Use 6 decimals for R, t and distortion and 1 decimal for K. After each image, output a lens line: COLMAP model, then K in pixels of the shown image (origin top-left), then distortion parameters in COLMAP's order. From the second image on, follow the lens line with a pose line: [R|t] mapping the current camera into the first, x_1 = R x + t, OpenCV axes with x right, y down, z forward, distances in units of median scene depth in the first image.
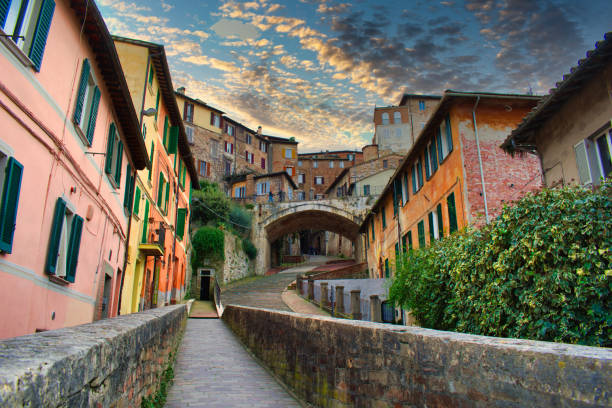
lens RADIAL K [[469.6, 0, 307.0], [0, 469.6, 200.7], [0, 0, 1]] dist [-0.095608, 0.012849]
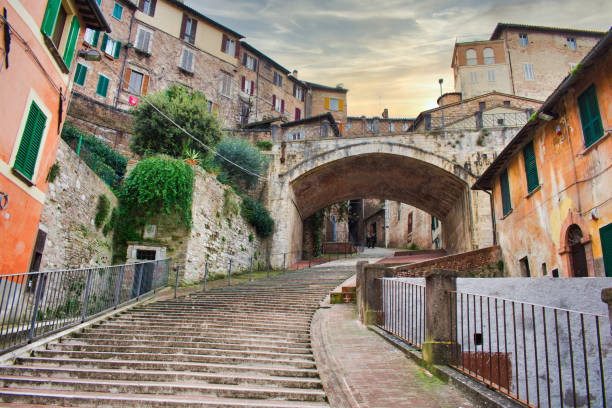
lens RADIAL K [[469.6, 0, 309.2], [0, 469.6, 205.3], [0, 0, 1]] dist [-0.095608, 0.012849]
pose [[0.996149, 0.020181, -0.085319, -0.020365], [-0.019899, 0.999793, 0.004149, 0.079636], [0.085385, -0.002435, 0.996345, 0.448834]]
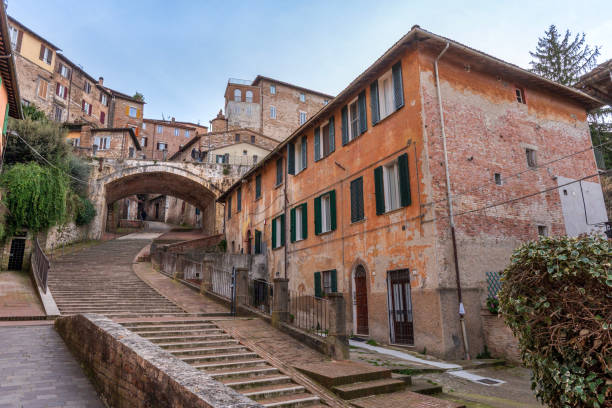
lens RADIAL K [[401.5, 0, 302.5], [0, 401.5, 203.9], [0, 0, 1]] dist [-0.008328, 0.001233]
pose [[0.913861, 0.092723, 0.395297, -0.045621], [-0.115596, 0.992701, 0.034387, 0.023399], [-0.389224, -0.077119, 0.917909, 0.179389]]
